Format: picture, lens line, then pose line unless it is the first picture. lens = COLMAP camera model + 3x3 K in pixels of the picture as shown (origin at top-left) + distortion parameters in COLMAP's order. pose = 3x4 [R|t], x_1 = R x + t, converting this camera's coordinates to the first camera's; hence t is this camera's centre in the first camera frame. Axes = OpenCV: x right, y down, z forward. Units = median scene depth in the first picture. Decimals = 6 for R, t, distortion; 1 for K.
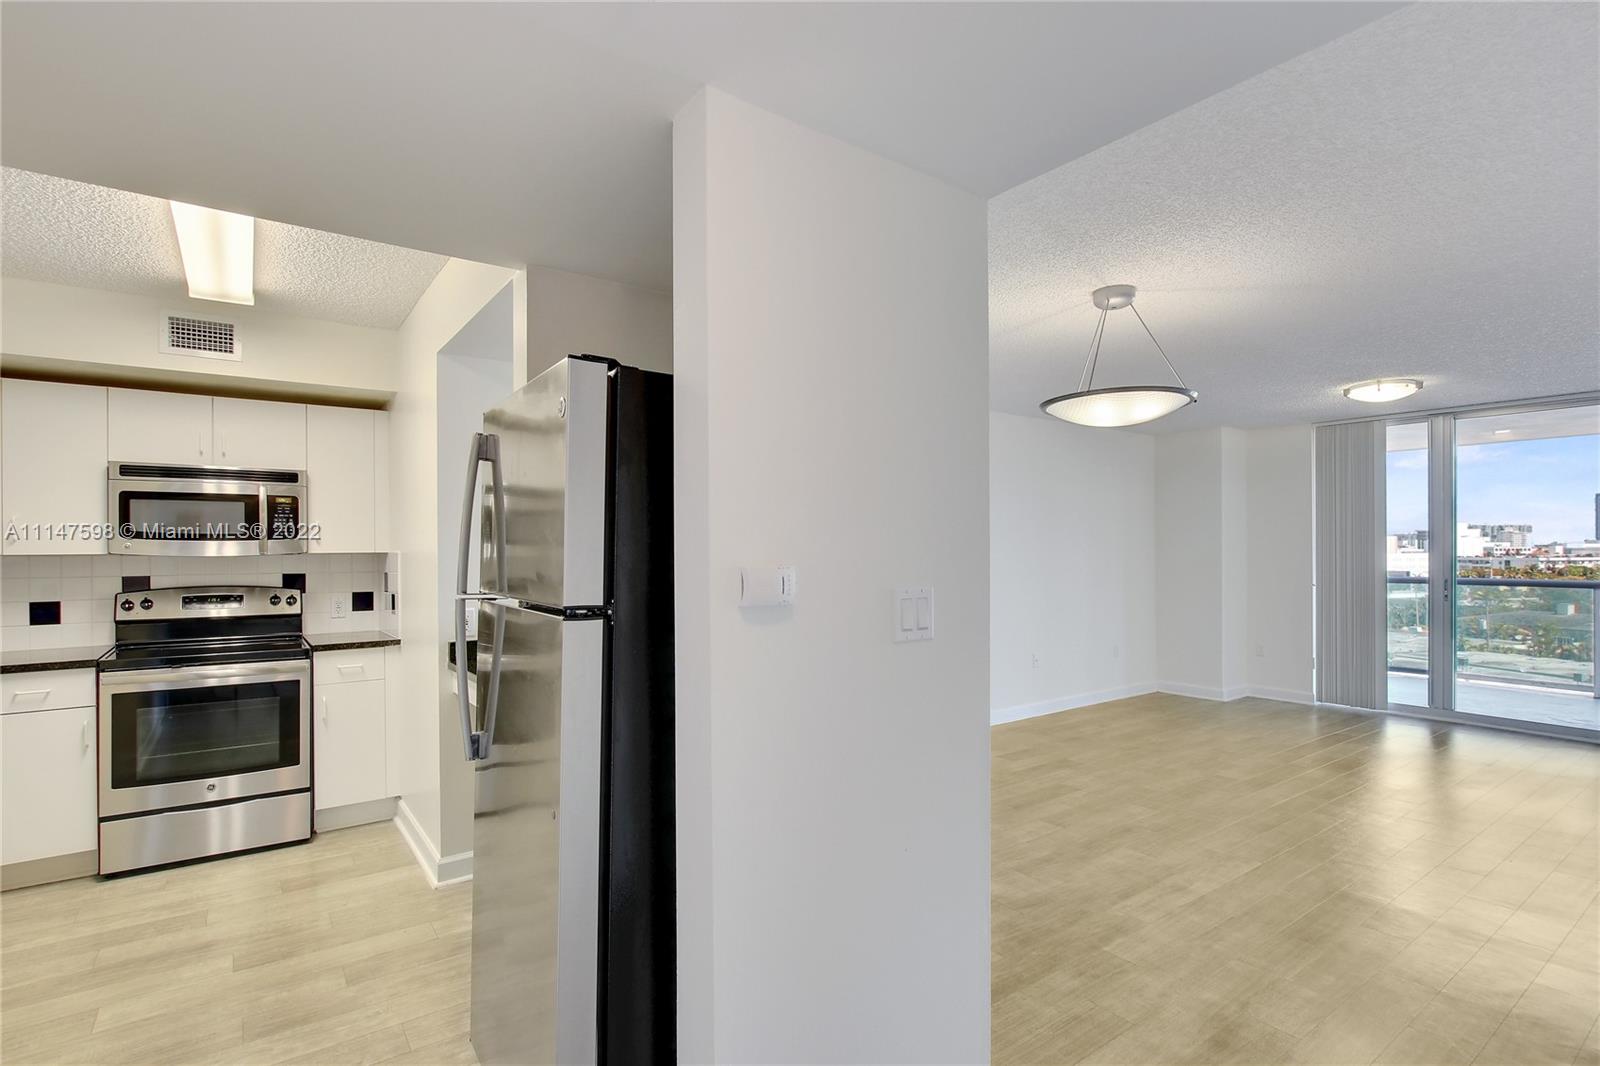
lens RADIAL K [[770.9, 0, 788.4], [0, 770.9, 551.0], [0, 0, 1]] dist [-0.011674, 0.000651]
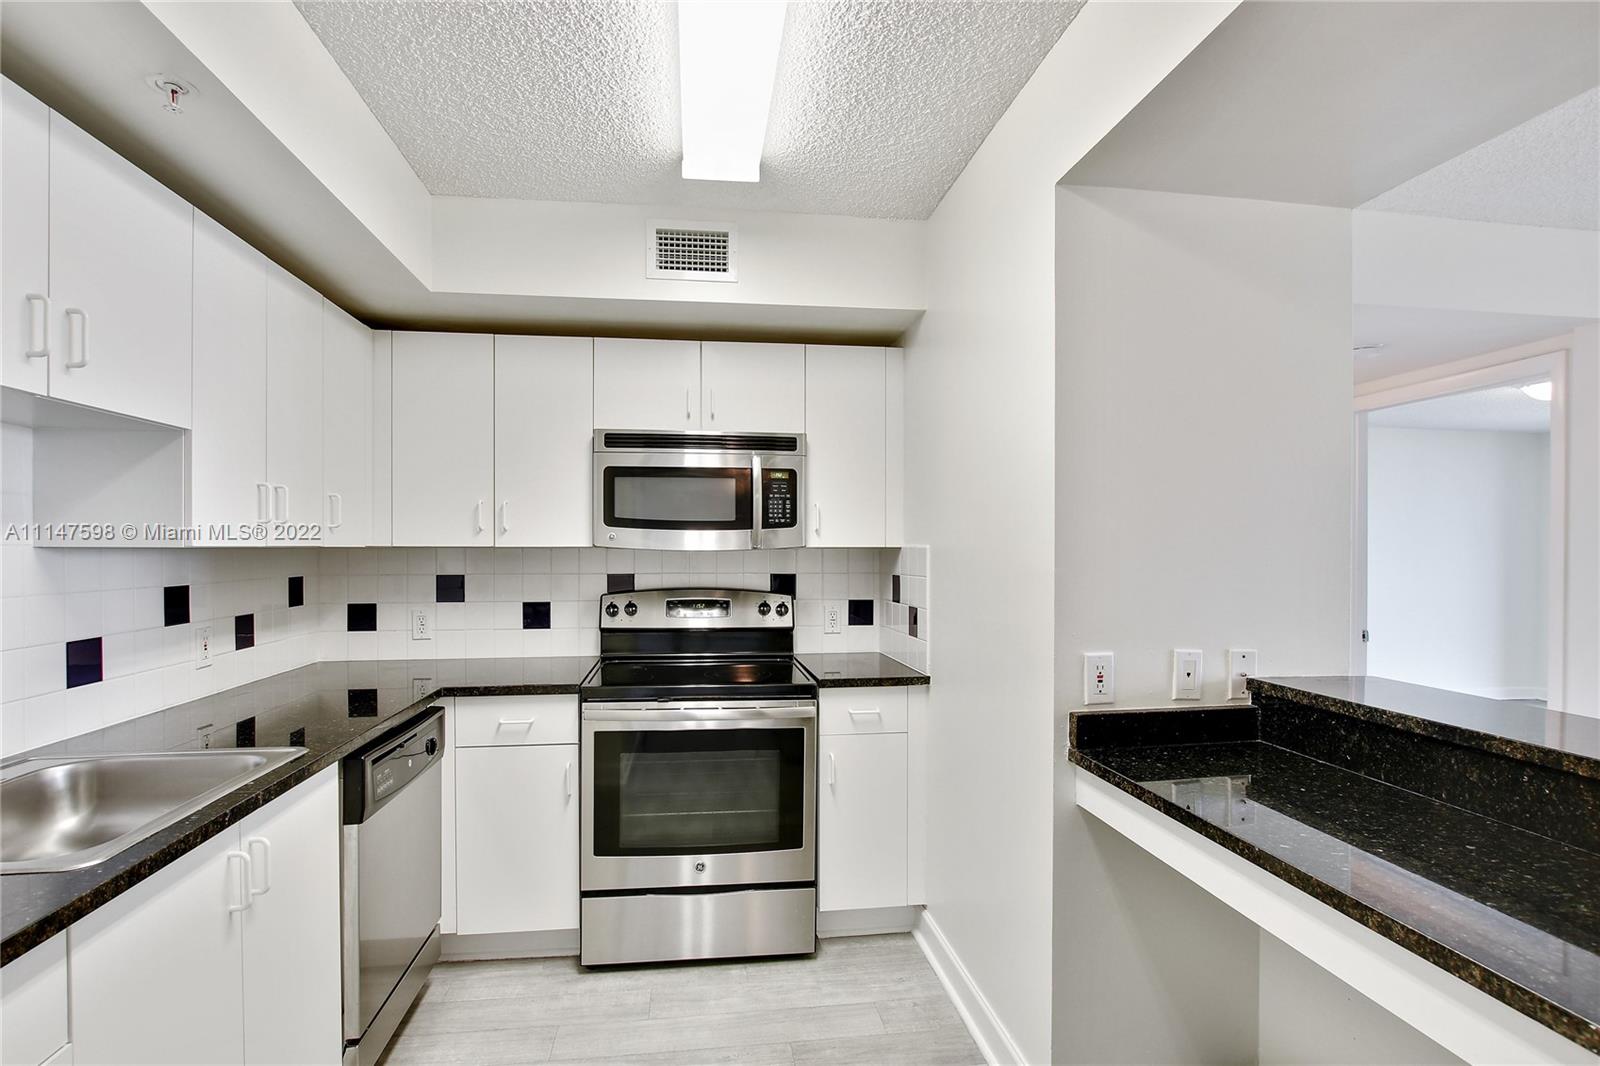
lens RADIAL K [[770.9, 0, 788.4], [0, 770.9, 551.0], [0, 0, 1]] dist [-0.011674, 0.000651]
pose [[0.881665, 0.009187, -0.471787, -0.262222], [-0.006315, 0.999951, 0.007671, 0.000794], [0.471834, -0.003784, 0.881679, 0.306483]]
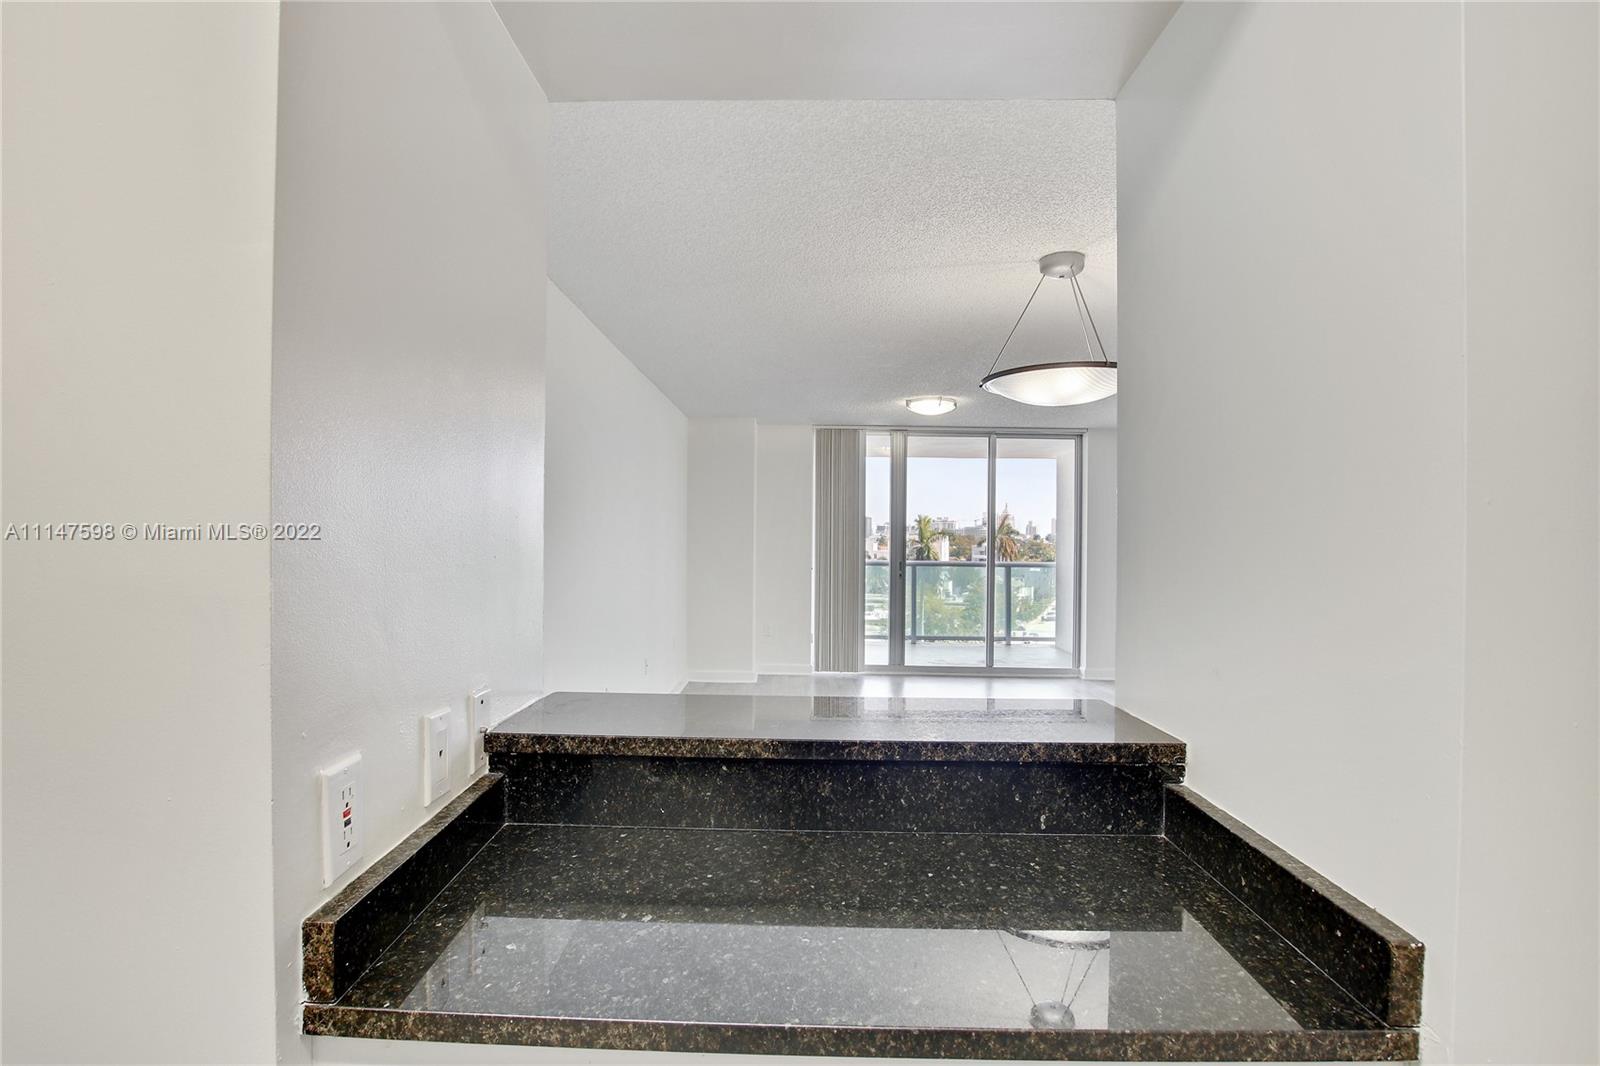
lens RADIAL K [[774.6, 0, 779.8], [0, 774.6, 535.4], [0, 0, 1]] dist [-0.033246, 0.000335]
pose [[0.606630, 0.010445, 0.794915, -0.388642], [-0.012605, 0.999914, -0.003519, 0.001191], [-0.794884, -0.007886, 0.606710, 0.540176]]
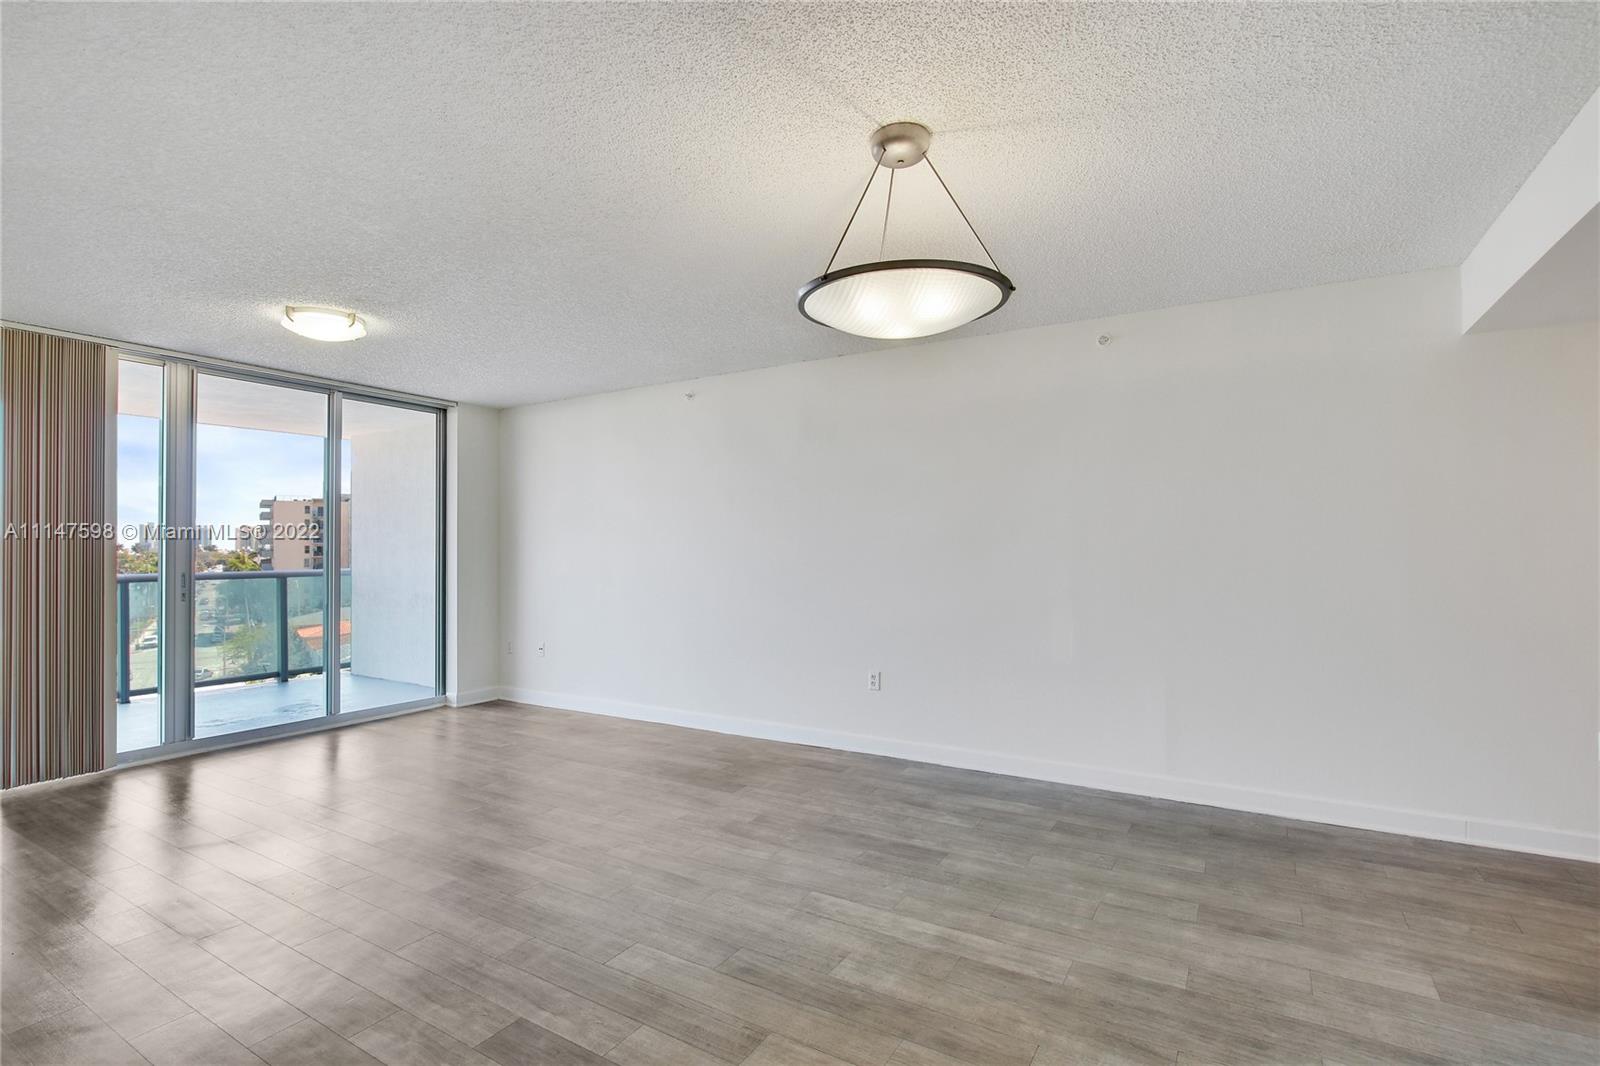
lens RADIAL K [[762.2, 0, 780.2], [0, 762.2, 525.1], [0, 0, 1]] dist [-0.010915, 0.000315]
pose [[-0.381296, 0.031303, 0.923923, -0.120065], [0.004896, 0.999481, -0.031842, 0.022453], [-0.924440, -0.007618, -0.381251, 1.033057]]
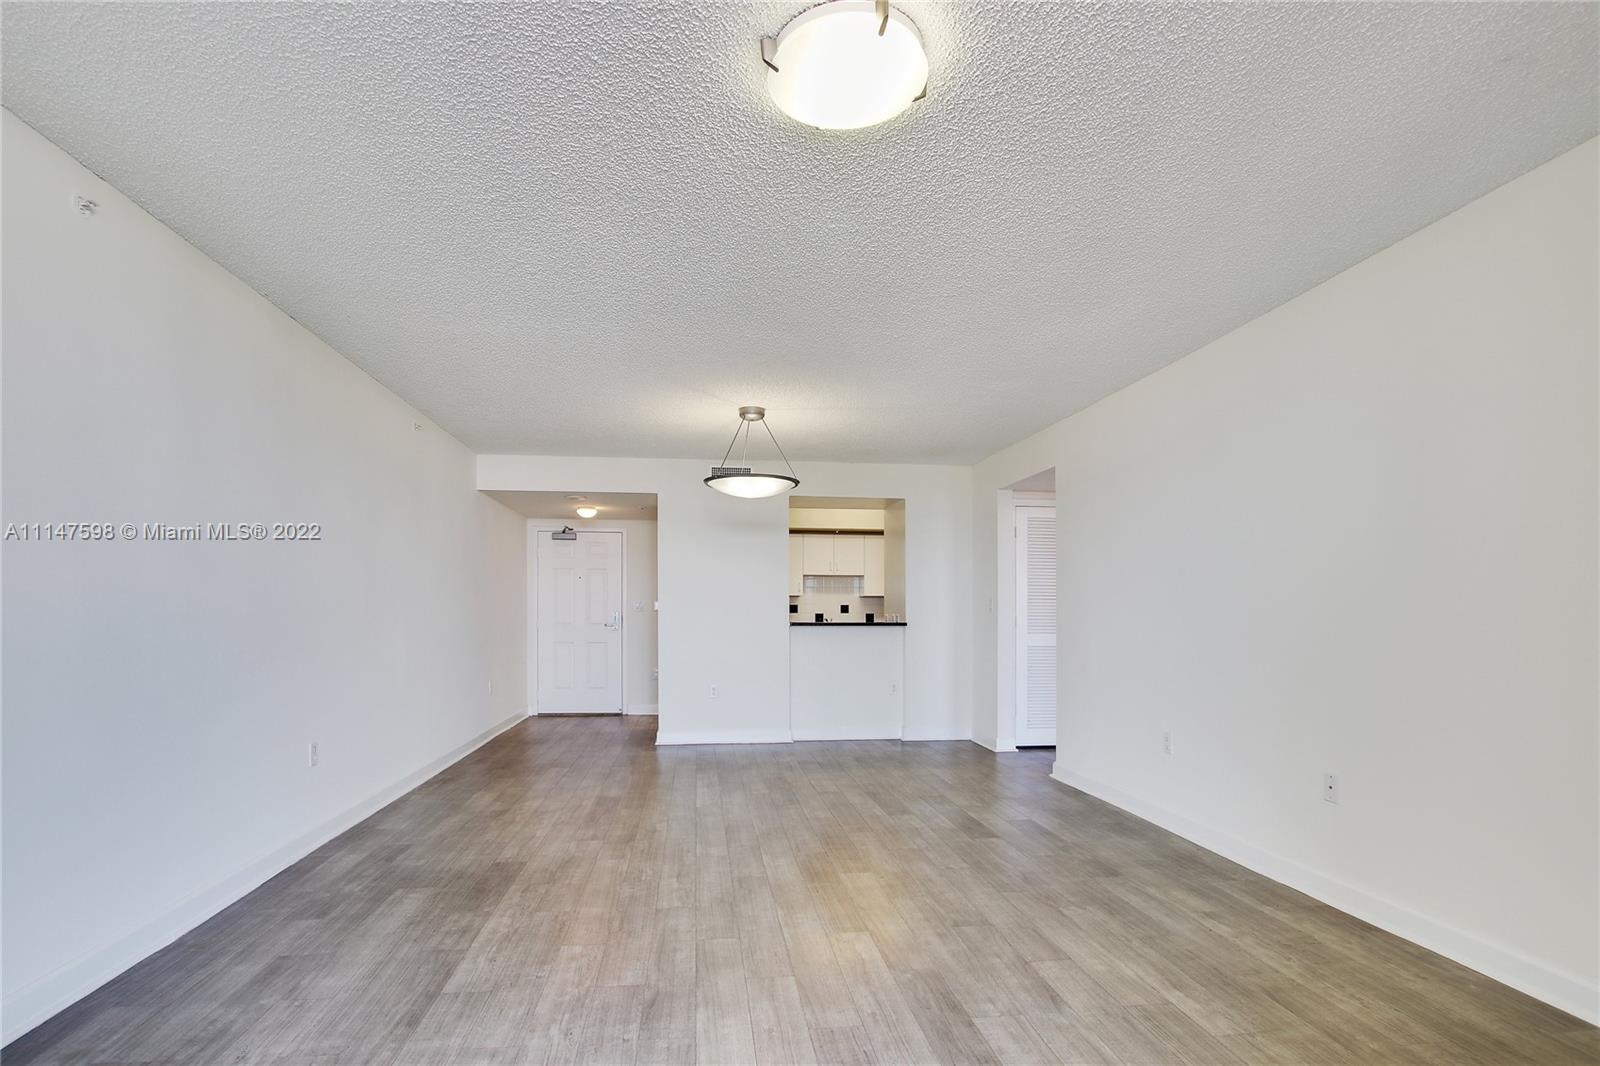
lens RADIAL K [[767.0, 0, 781.4], [0, 767.0, 584.4], [0, 0, 1]] dist [-0.033111, 0.000580]
pose [[-0.486950, -0.032103, -0.872840, 1.316745], [-0.000806, 0.999340, -0.036305, 0.049564], [0.873430, -0.016975, -0.486655, 1.363856]]
